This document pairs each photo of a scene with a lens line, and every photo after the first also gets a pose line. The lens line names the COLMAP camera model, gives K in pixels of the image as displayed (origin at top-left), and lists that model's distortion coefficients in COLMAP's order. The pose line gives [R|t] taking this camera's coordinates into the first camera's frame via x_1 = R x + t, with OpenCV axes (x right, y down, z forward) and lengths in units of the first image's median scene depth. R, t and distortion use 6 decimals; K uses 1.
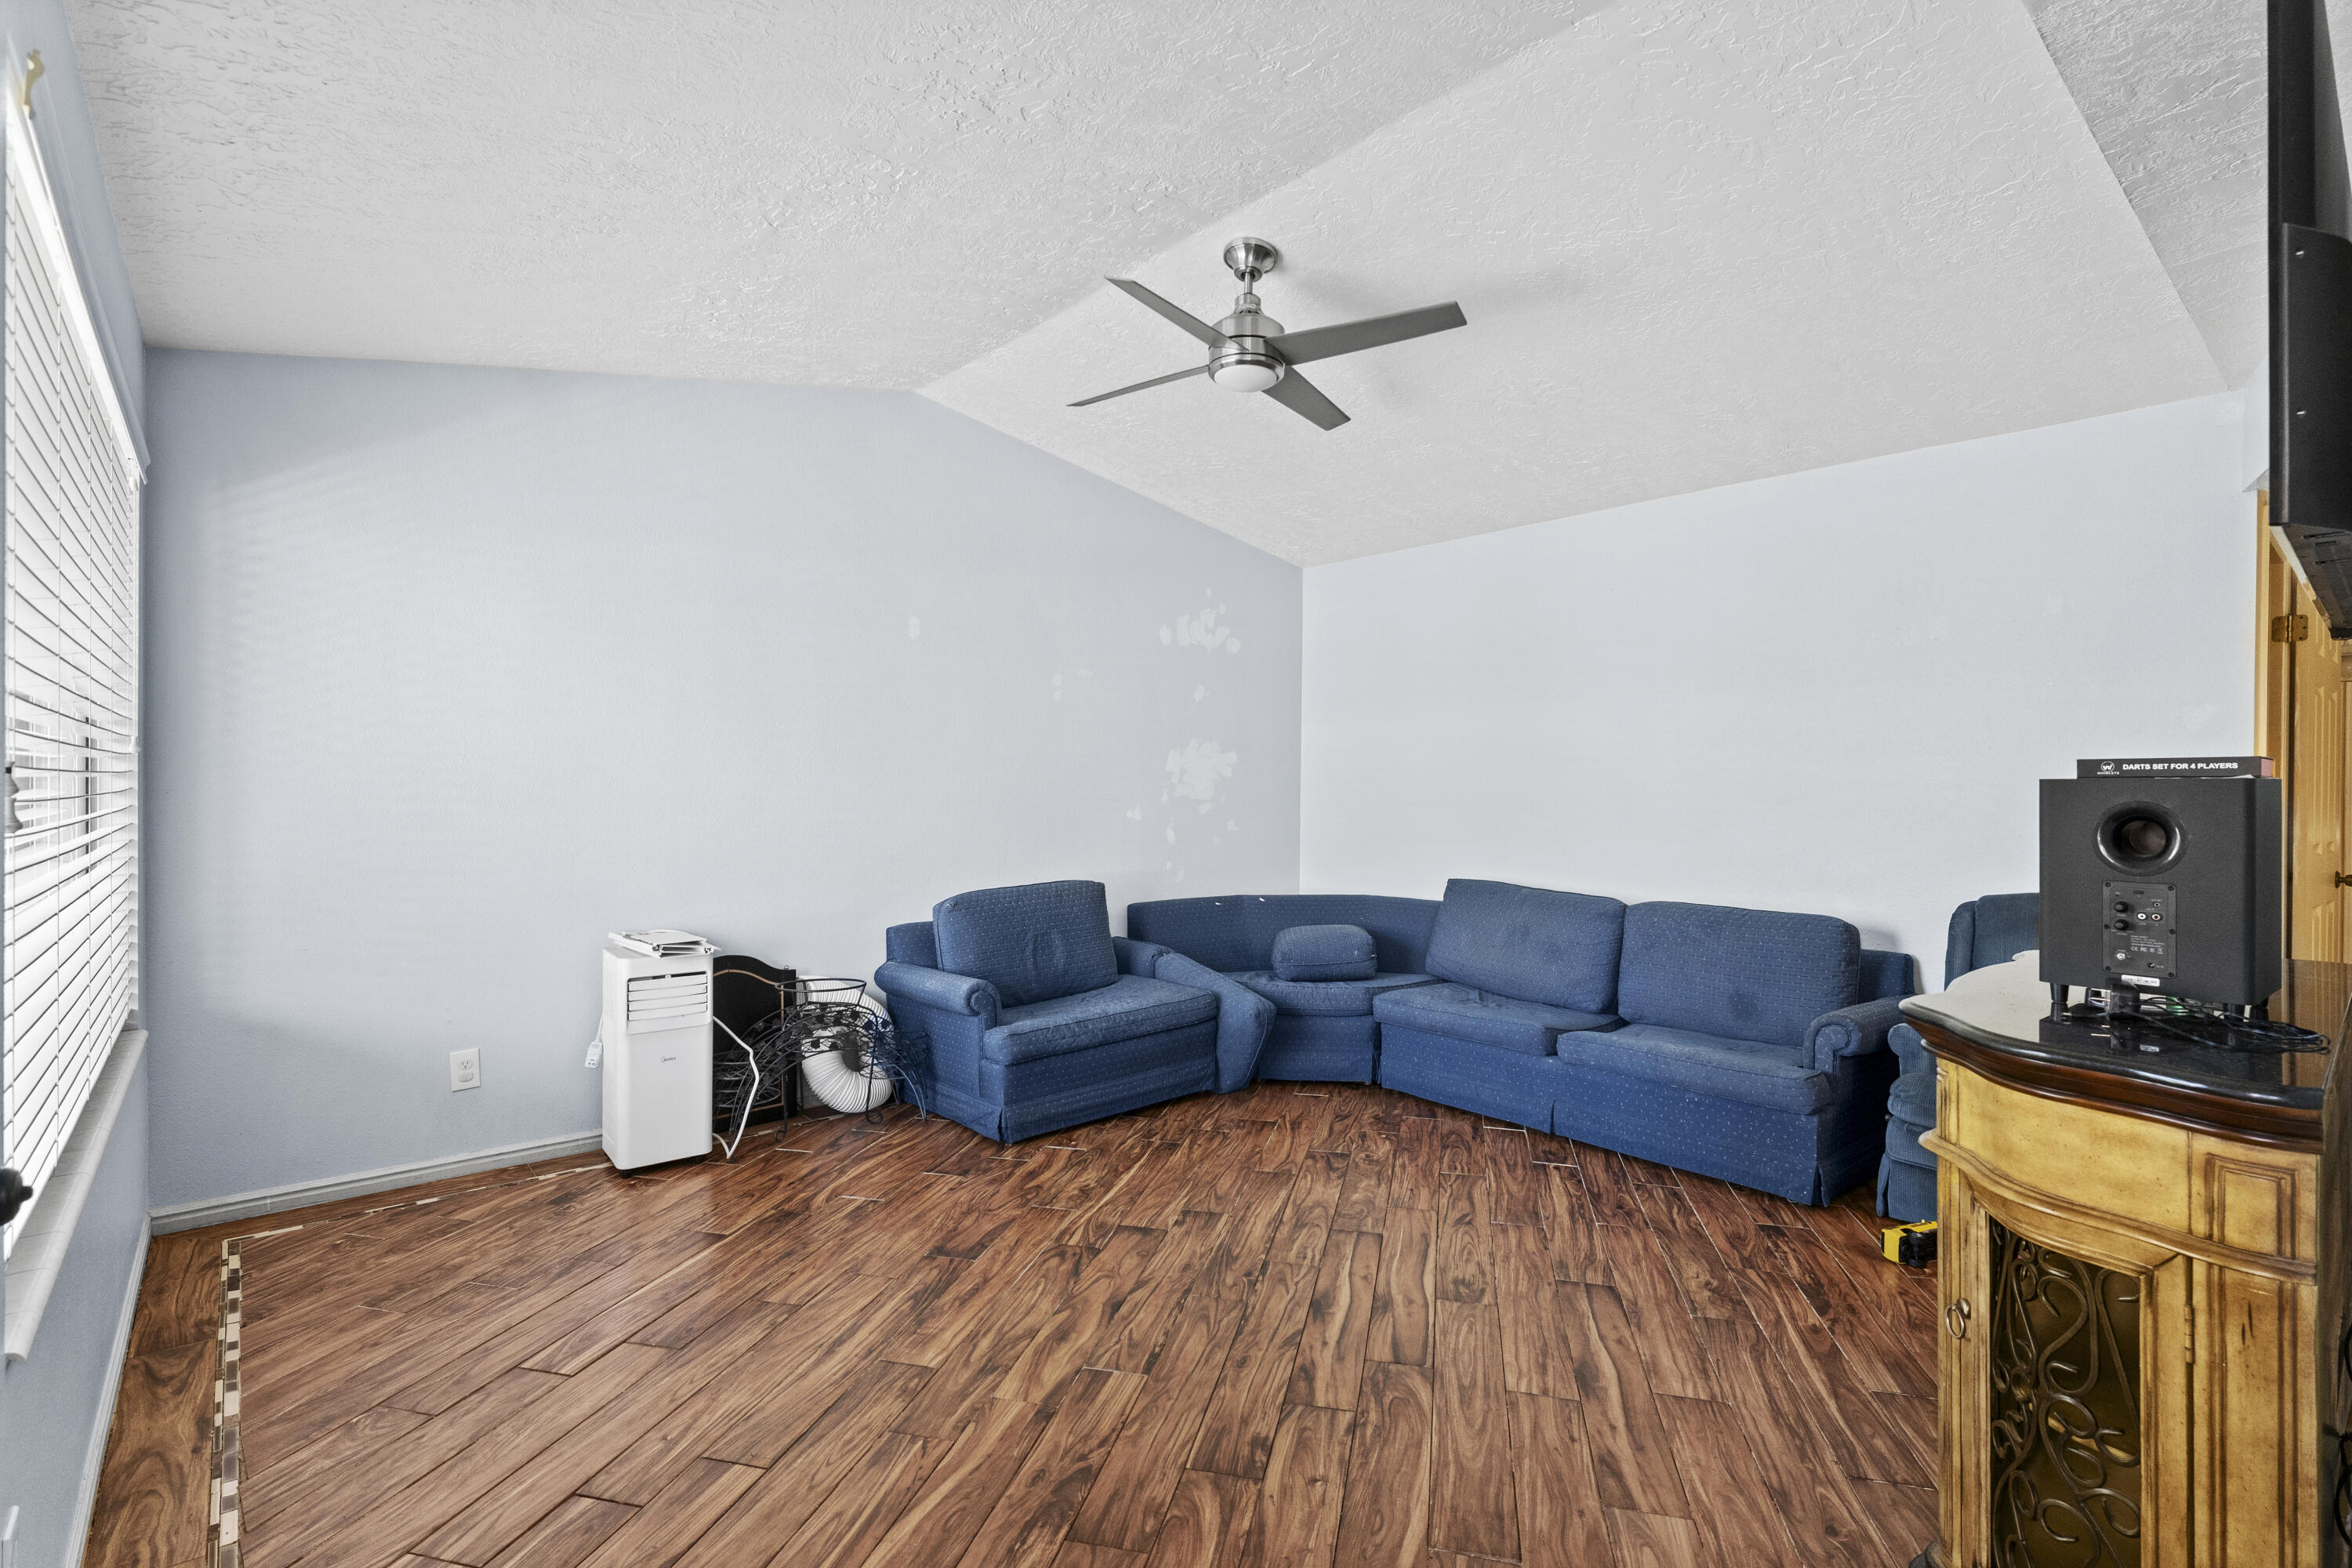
lens RADIAL K [[1084.5, 0, 1176.0], [0, 1084.5, 784.0], [0, 0, 1]] dist [0.001771, 0.000534]
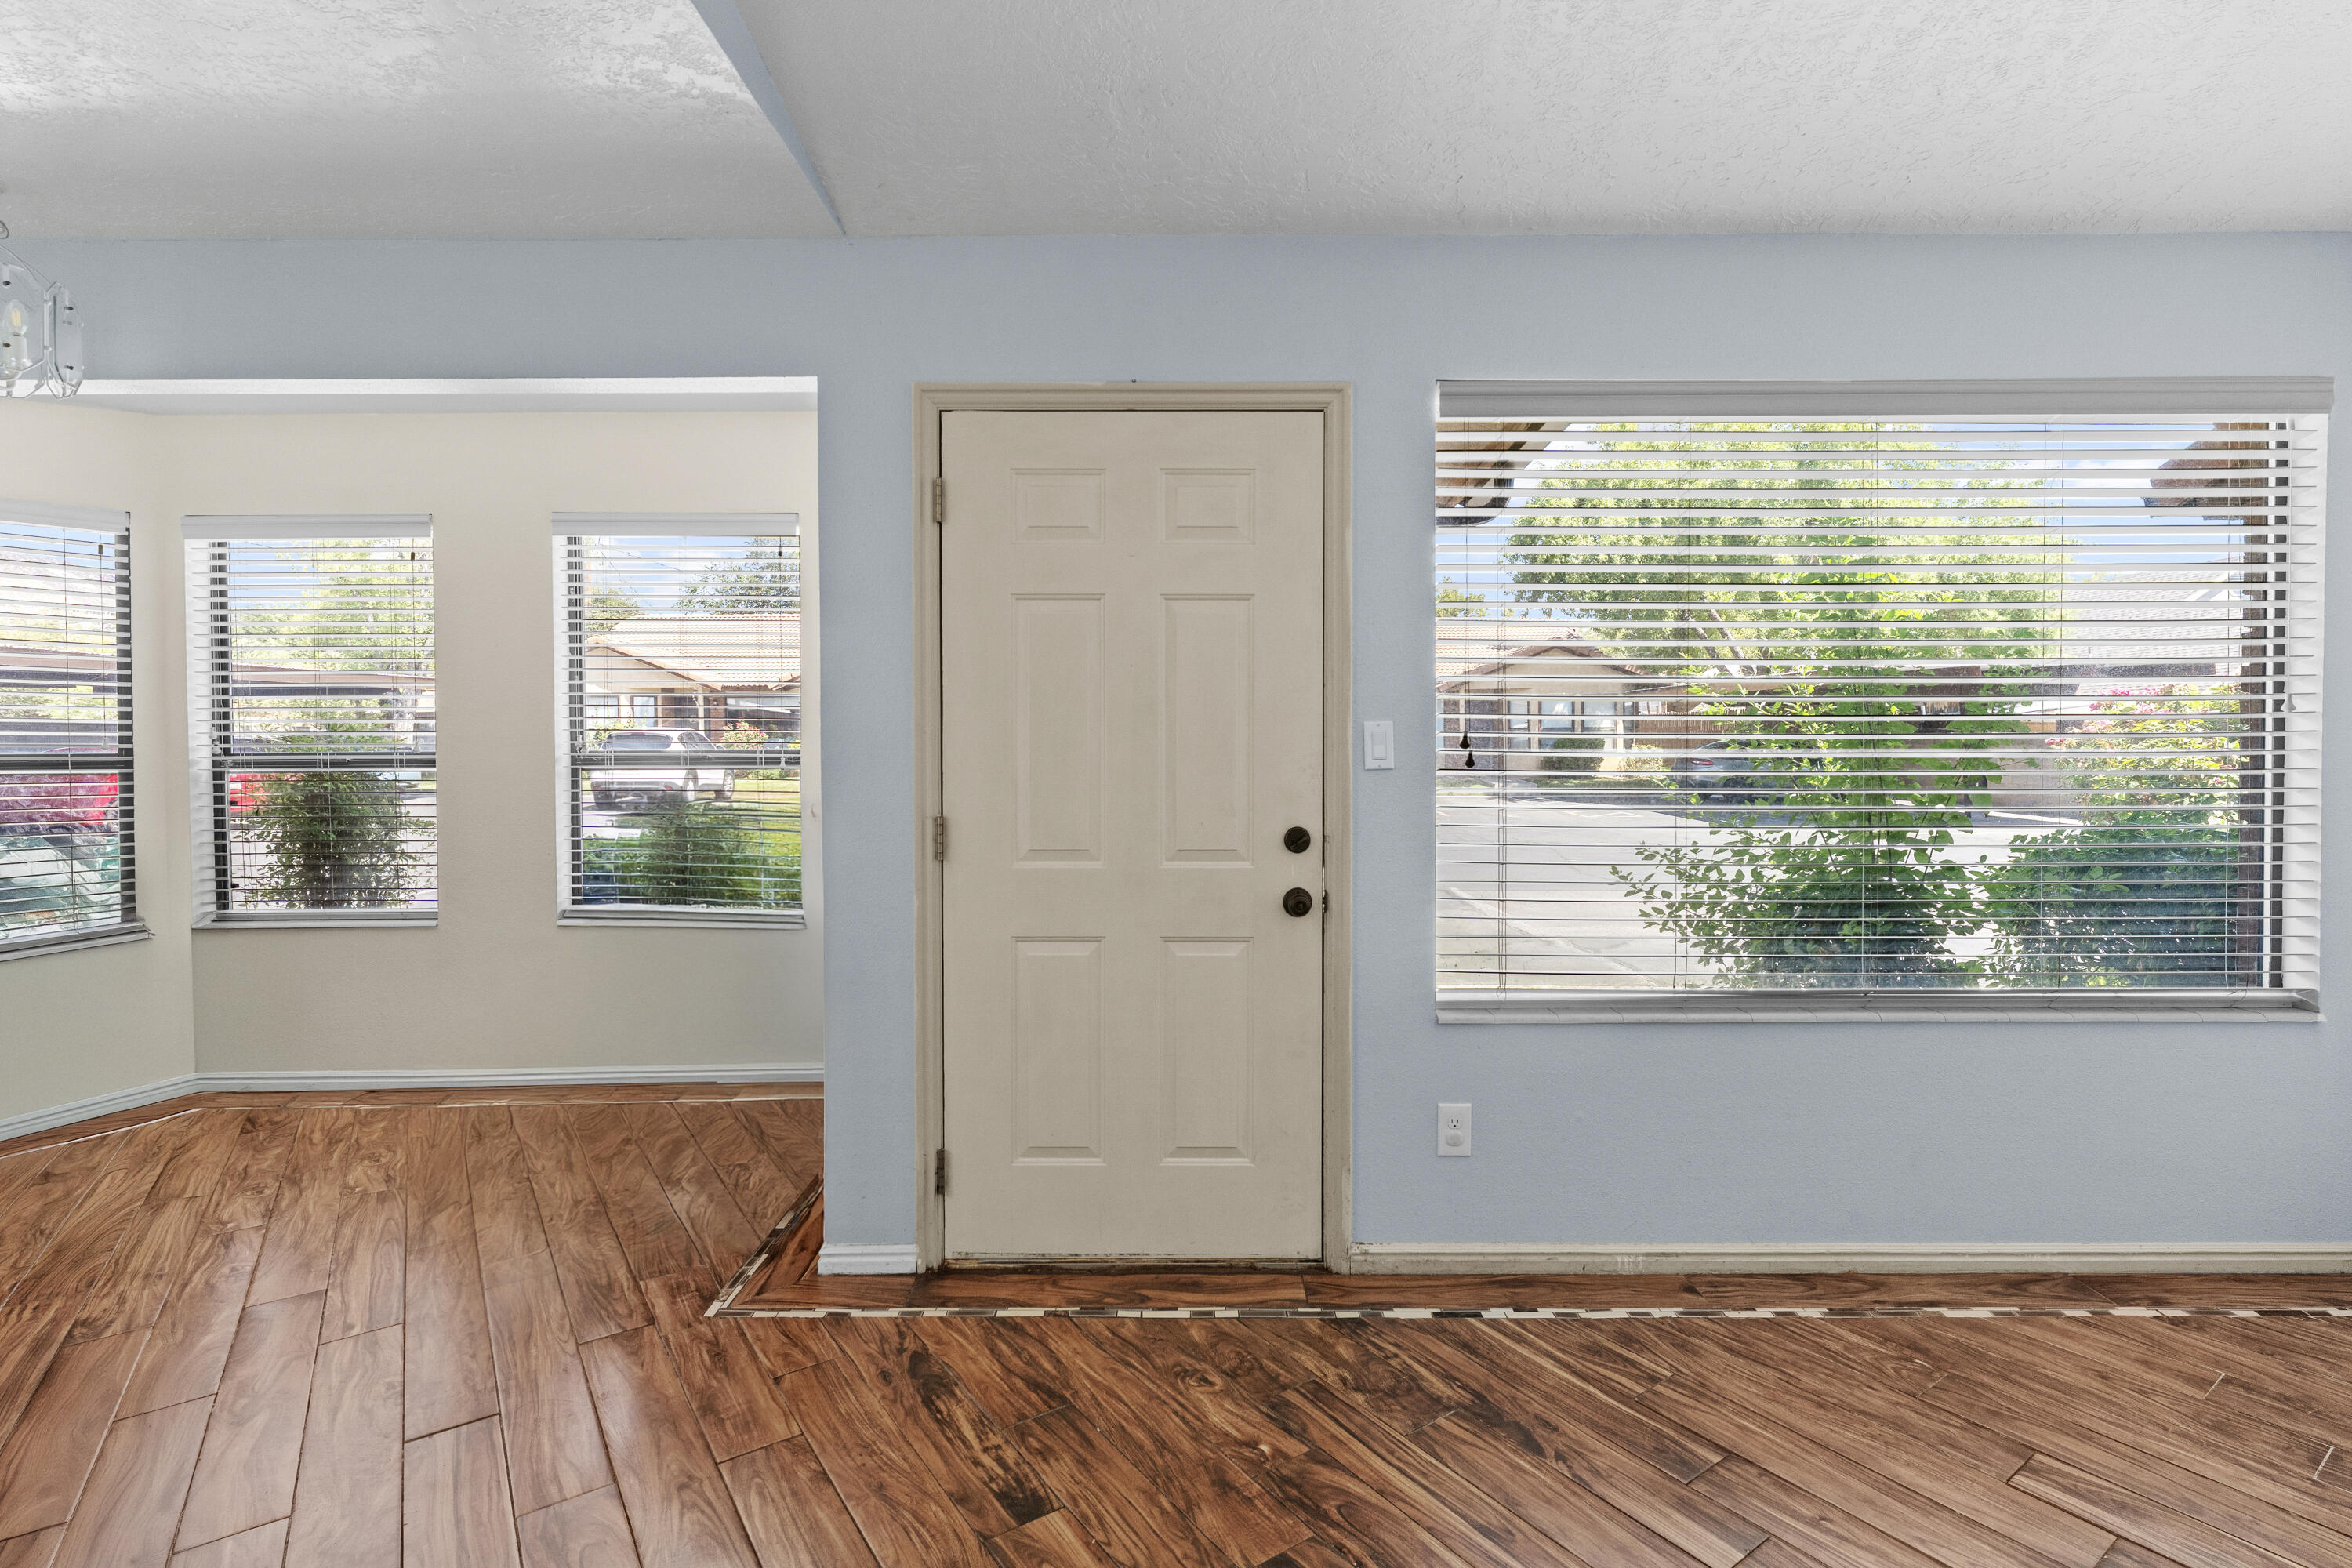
lens RADIAL K [[1116.6, 0, 1167.8], [0, 1116.6, 769.5], [0, 0, 1]] dist [-0.002037, 0.000103]
pose [[-0.653985, 0.017045, -0.756316, 0.307244], [-0.001614, 0.999712, 0.023925, 0.002693], [0.756506, 0.016867, -0.653769, 0.715224]]
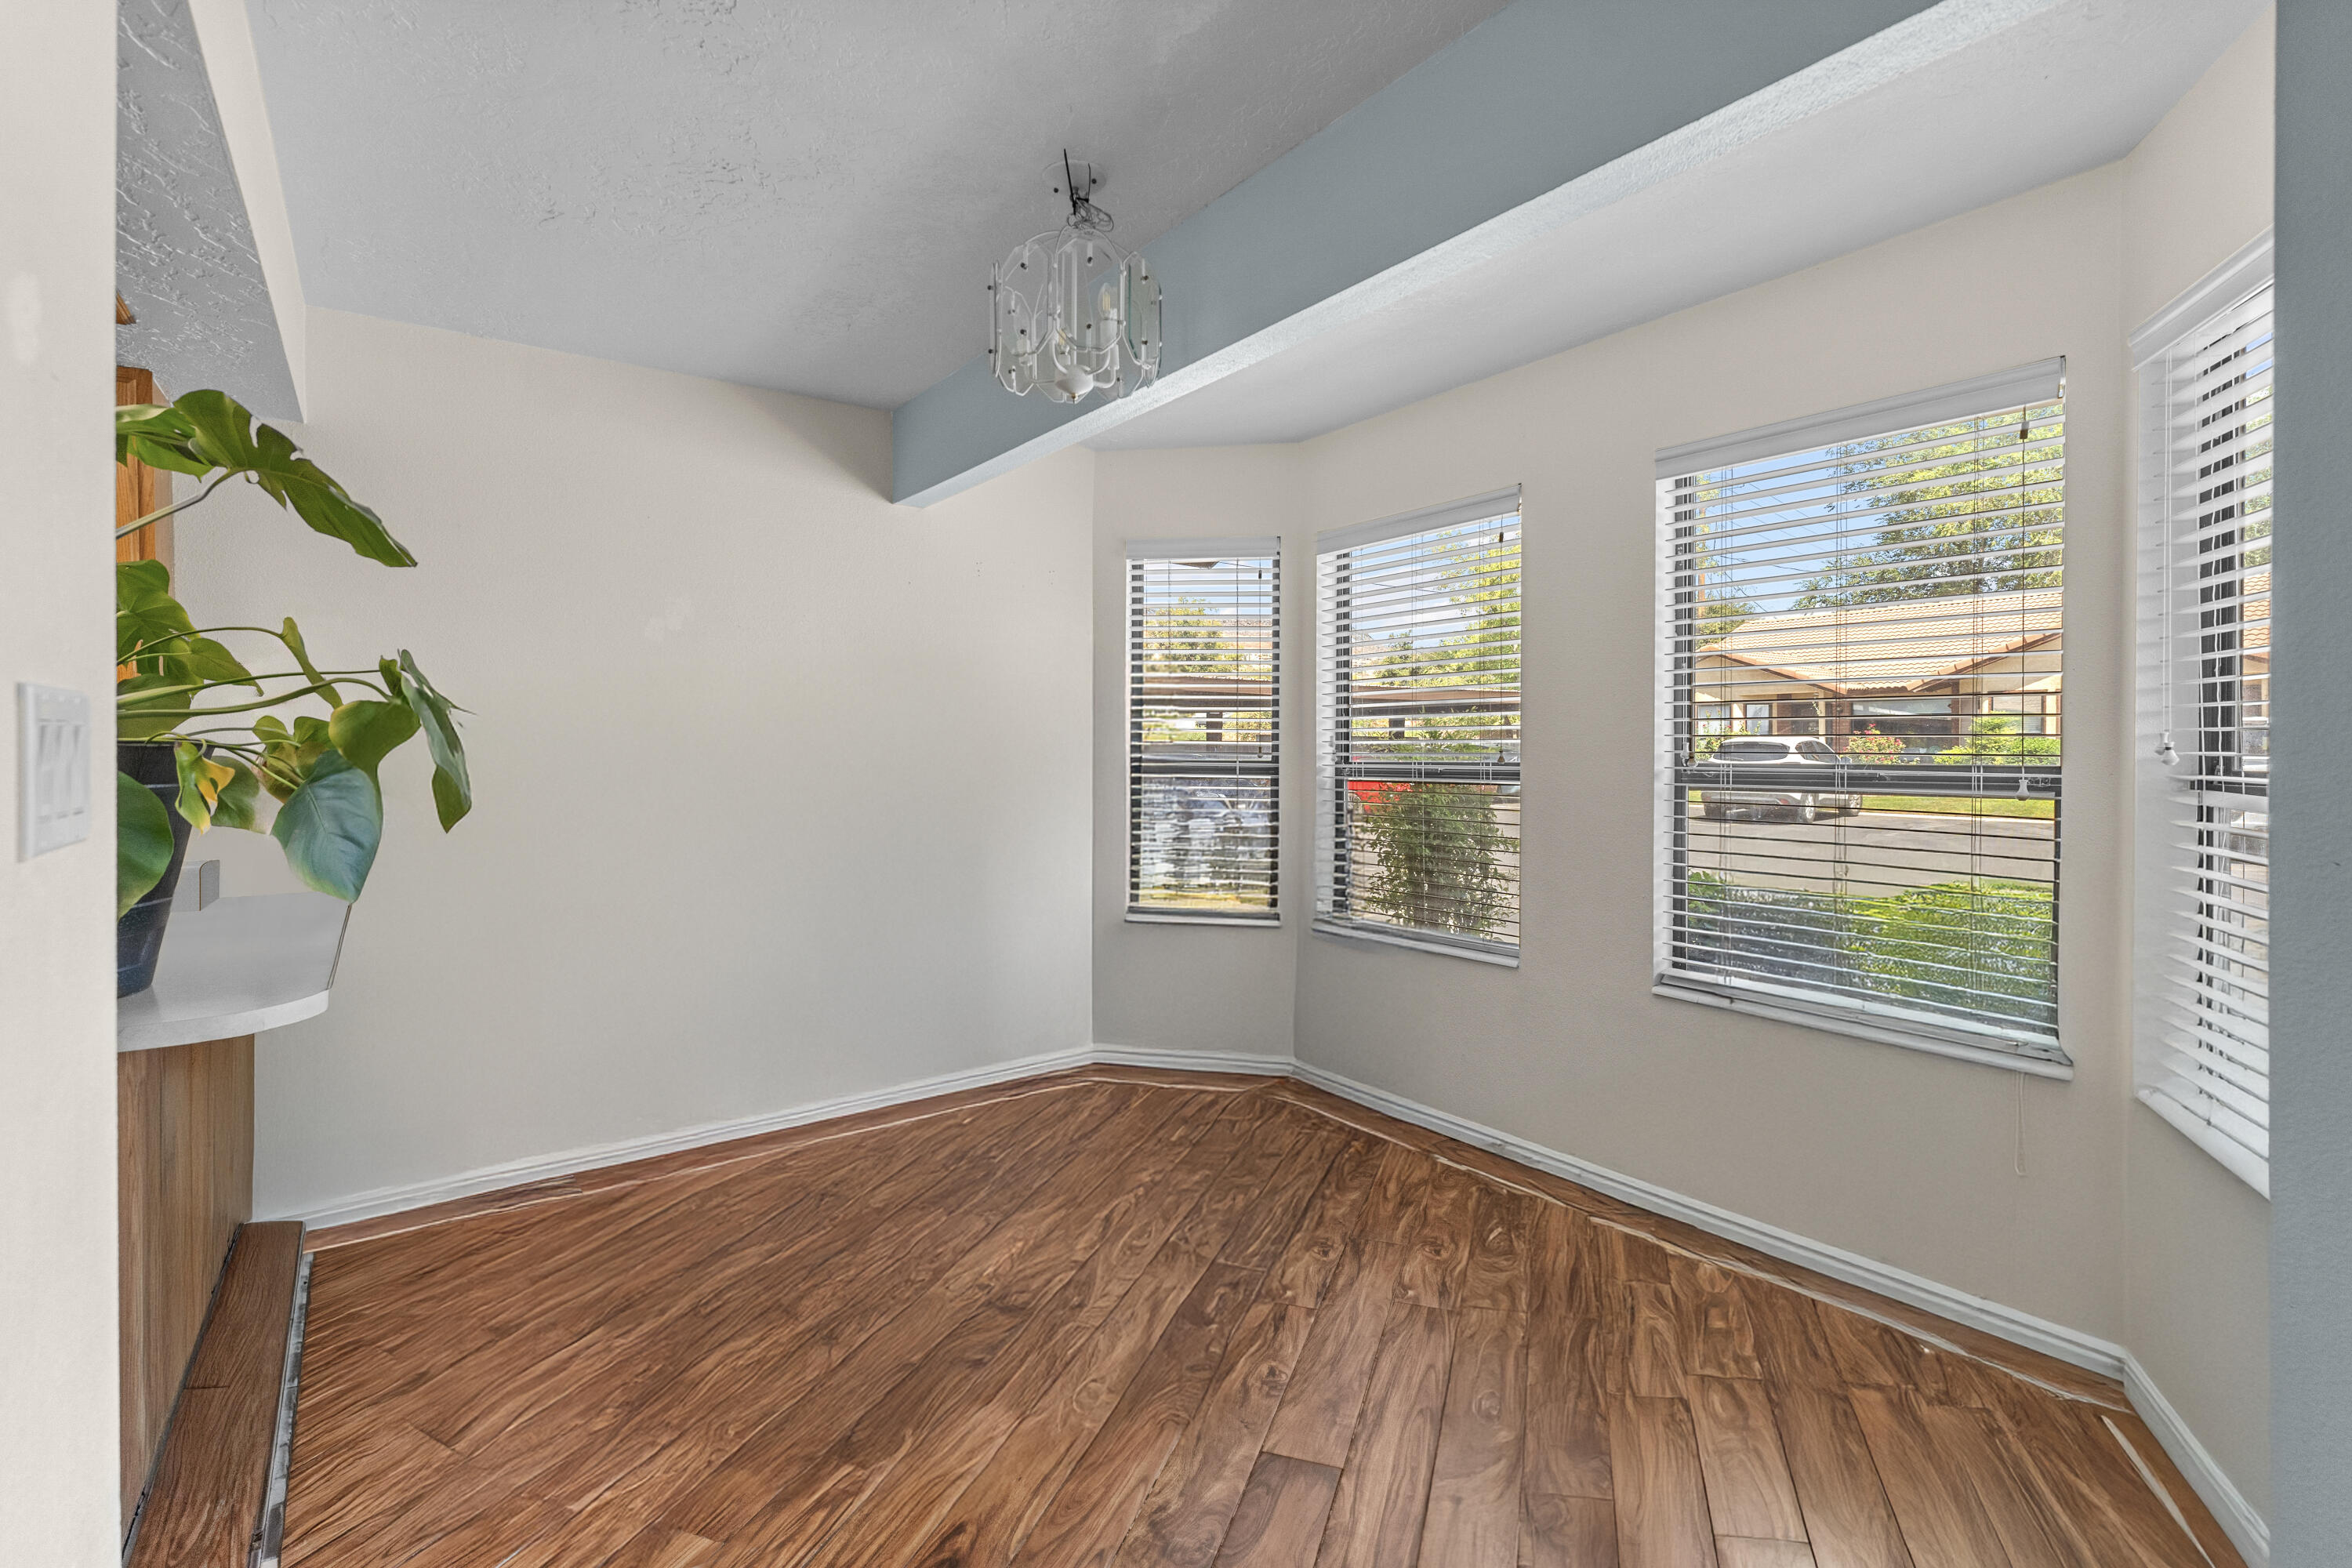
lens RADIAL K [[1065.9, 0, 1173.2], [0, 1065.9, 753.4], [0, 0, 1]] dist [-0.003349, -0.000390]
pose [[-0.996807, -0.005428, 0.079670, 0.161036], [-0.005071, 0.999976, 0.004680, 0.002271], [-0.079693, 0.004261, -0.996810, 0.351028]]
